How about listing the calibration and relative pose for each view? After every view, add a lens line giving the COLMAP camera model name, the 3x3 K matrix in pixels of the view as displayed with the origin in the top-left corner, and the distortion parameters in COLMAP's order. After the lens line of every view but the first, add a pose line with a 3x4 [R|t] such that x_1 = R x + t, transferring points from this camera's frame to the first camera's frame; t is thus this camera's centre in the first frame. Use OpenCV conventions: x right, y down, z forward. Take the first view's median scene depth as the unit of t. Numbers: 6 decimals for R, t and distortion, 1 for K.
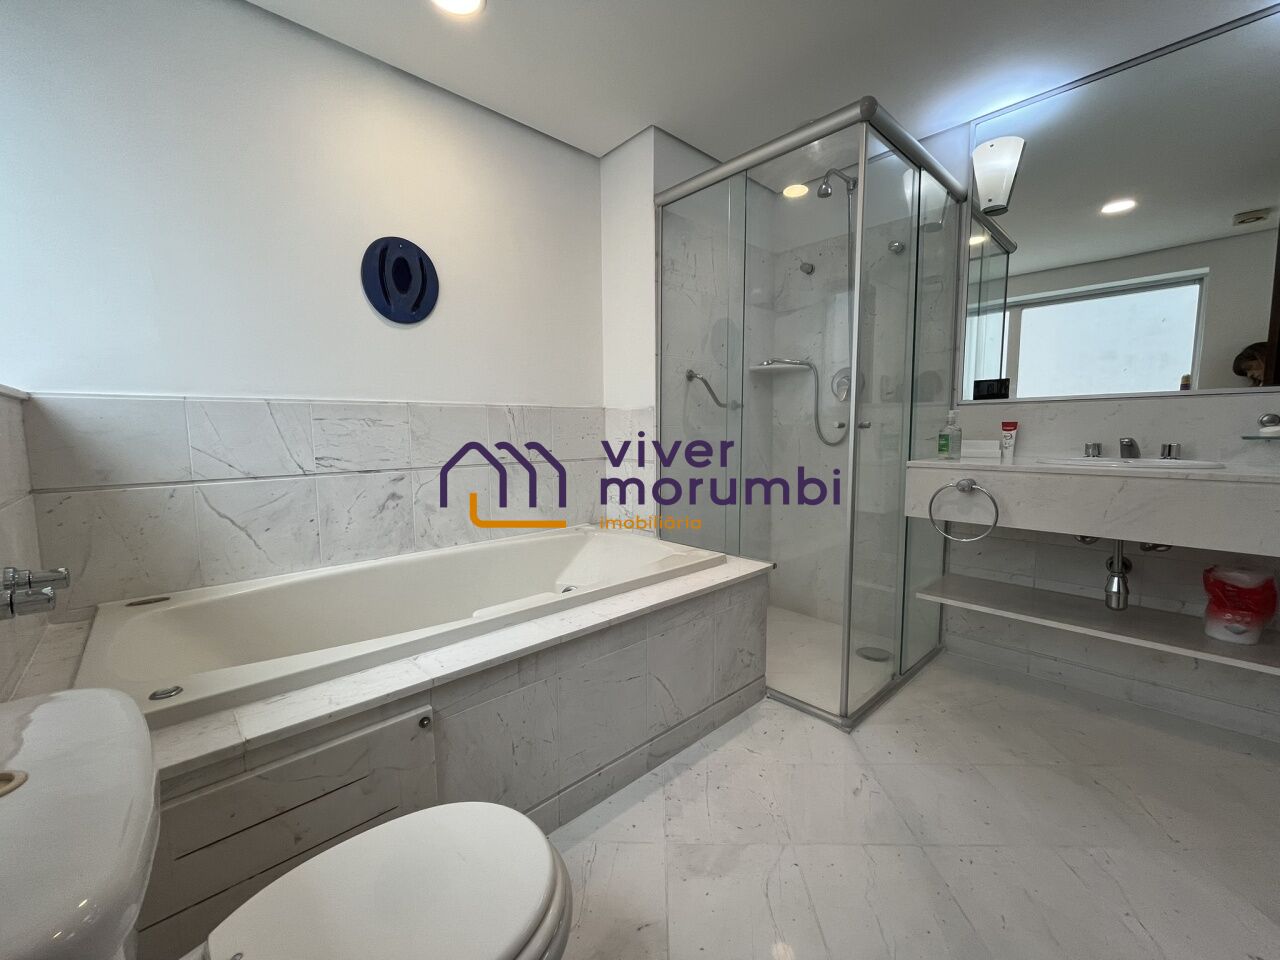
lens RADIAL K [[520.7, 0, 640.8], [0, 520.7, 479.5], [0, 0, 1]] dist [-0.001579, -0.000822]
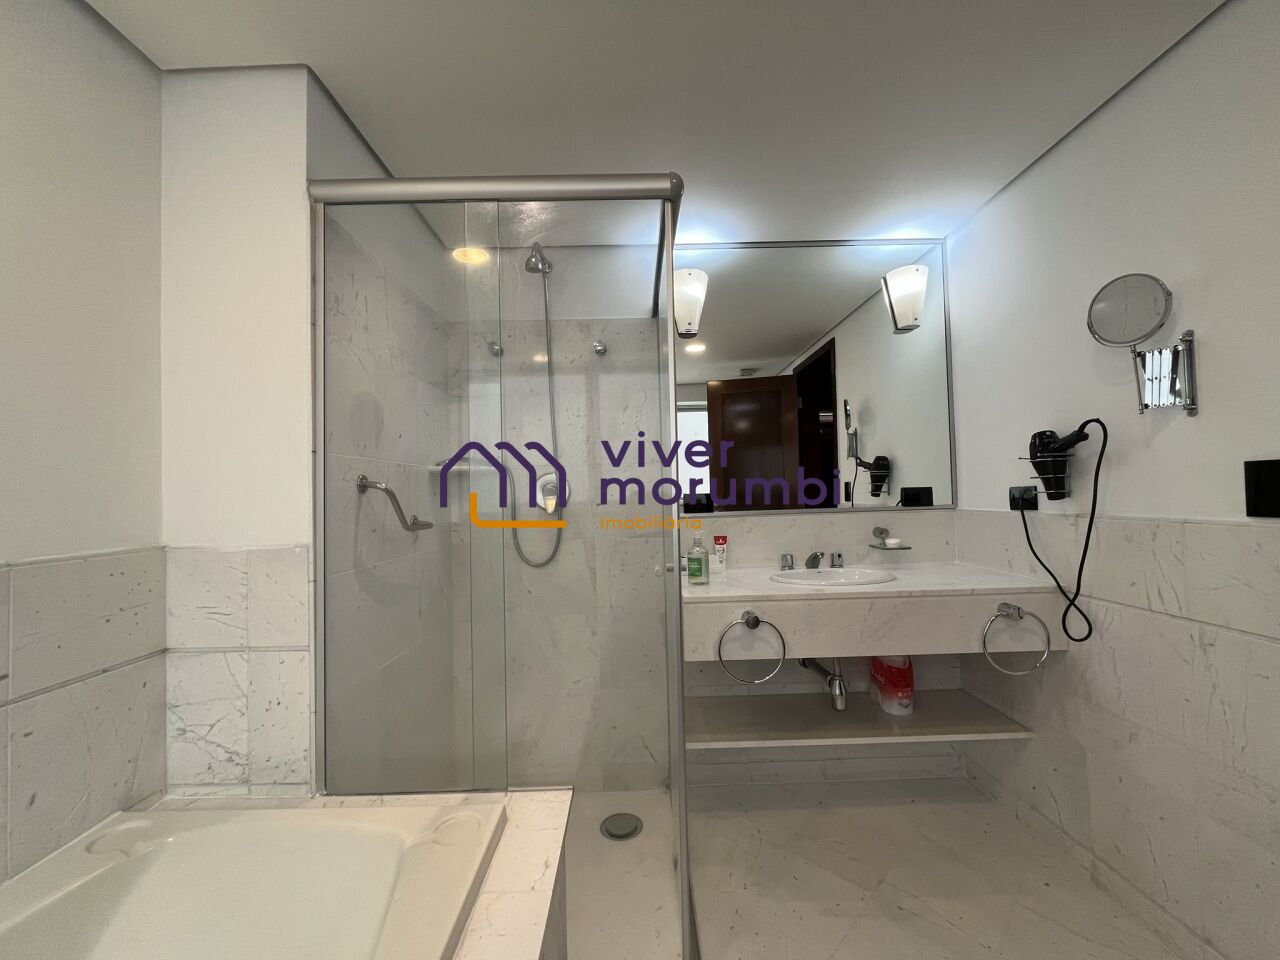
lens RADIAL K [[520.7, 0, 639.5], [0, 520.7, 480.7], [0, 0, 1]] dist [-0.001579, -0.000822]
pose [[0.679180, 0.008501, 0.733923, -0.145717], [0.091166, 0.991212, -0.095848, -0.128566], [-0.728288, 0.132007, 0.672436, 0.393819]]
